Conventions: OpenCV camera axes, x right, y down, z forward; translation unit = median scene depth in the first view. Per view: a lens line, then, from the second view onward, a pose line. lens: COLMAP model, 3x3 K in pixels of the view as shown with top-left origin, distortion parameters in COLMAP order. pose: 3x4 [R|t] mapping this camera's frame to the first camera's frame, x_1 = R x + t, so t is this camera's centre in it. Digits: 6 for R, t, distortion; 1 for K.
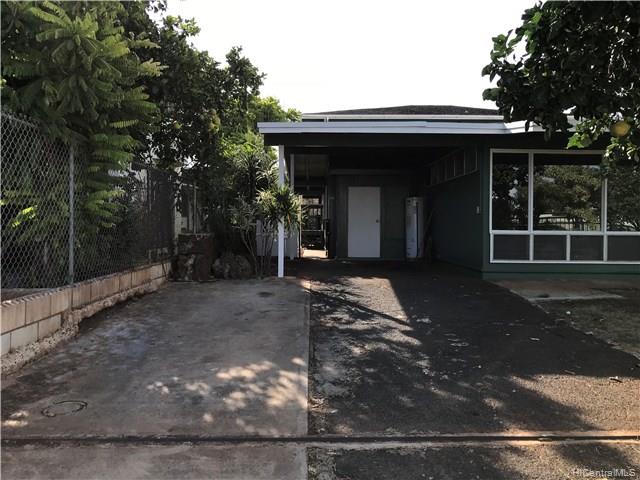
lens RADIAL K [[523.9, 0, 318.7], [0, 523.9, 242.3], [0, 0, 1]] dist [0.014972, -0.004499]
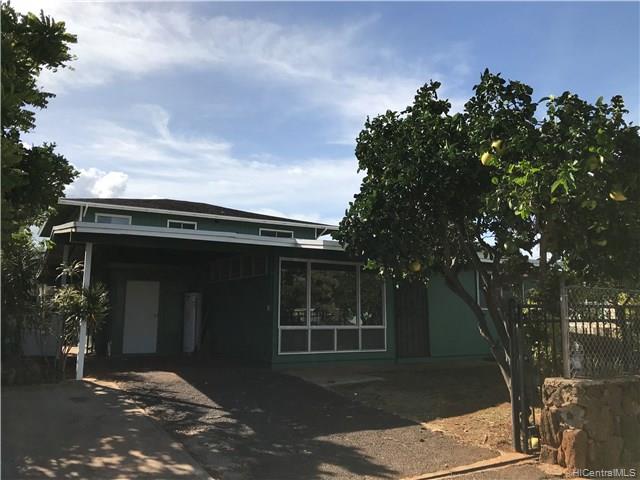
lens RADIAL K [[523.9, 0, 320.7], [0, 523.9, 237.4], [0, 0, 1]] dist [0.014972, -0.004499]
pose [[0.874663, 0.071990, 0.479356, -0.161143], [0.013669, 0.984854, -0.172847, -0.014419], [-0.484539, 0.157735, 0.860431, -0.074976]]
